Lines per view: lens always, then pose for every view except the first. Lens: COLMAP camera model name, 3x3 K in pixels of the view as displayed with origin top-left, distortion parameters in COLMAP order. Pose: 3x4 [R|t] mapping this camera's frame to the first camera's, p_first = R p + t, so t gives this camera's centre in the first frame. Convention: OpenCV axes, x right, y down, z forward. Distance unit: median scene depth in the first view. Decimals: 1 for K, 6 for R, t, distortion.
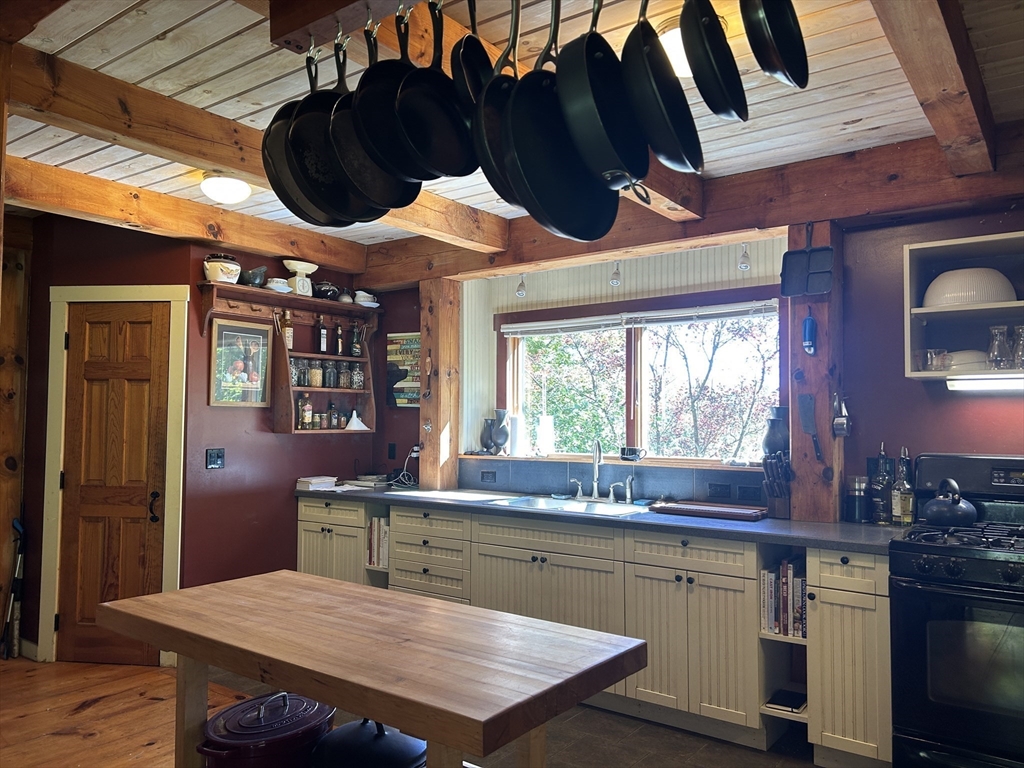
lens RADIAL K [[762.9, 0, 509.2], [0, 762.9, 385.4], [0, 0, 1]] dist [0.067215, -0.076108]
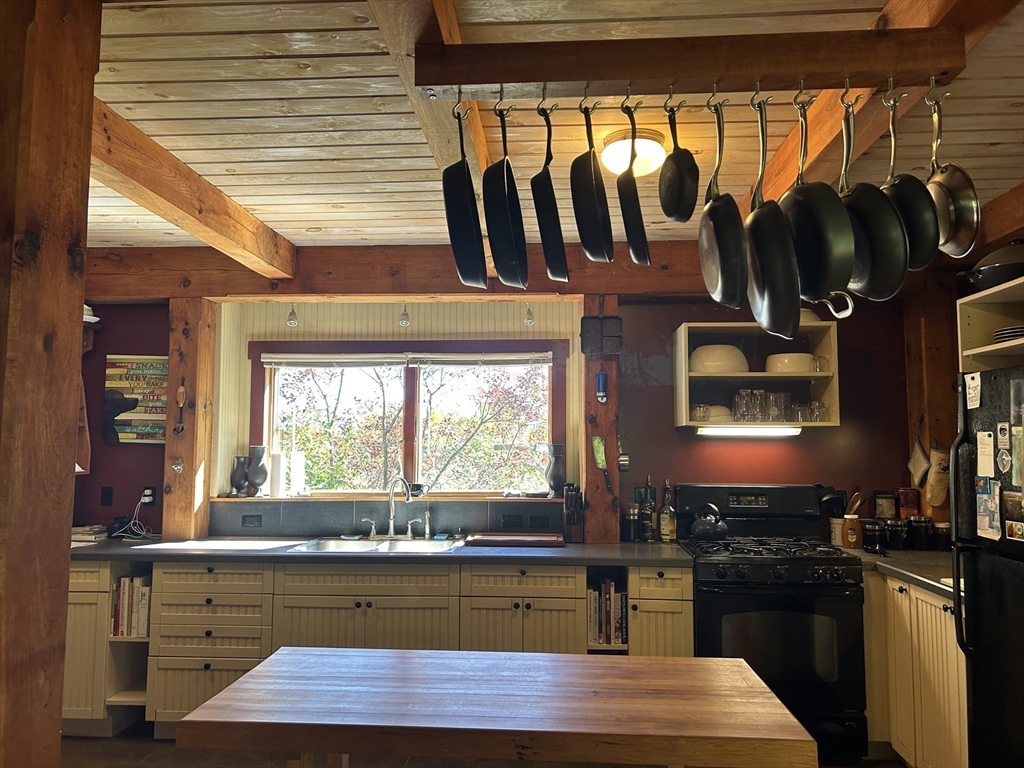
lens RADIAL K [[762.9, 0, 518.5], [0, 762.9, 376.2], [0, 0, 1]] dist [0.067215, -0.076108]
pose [[0.837335, 0.045460, 0.544796, -0.310054], [-0.023499, 0.998608, -0.047211, -0.019081], [-0.546184, 0.026730, 0.837239, 0.060173]]
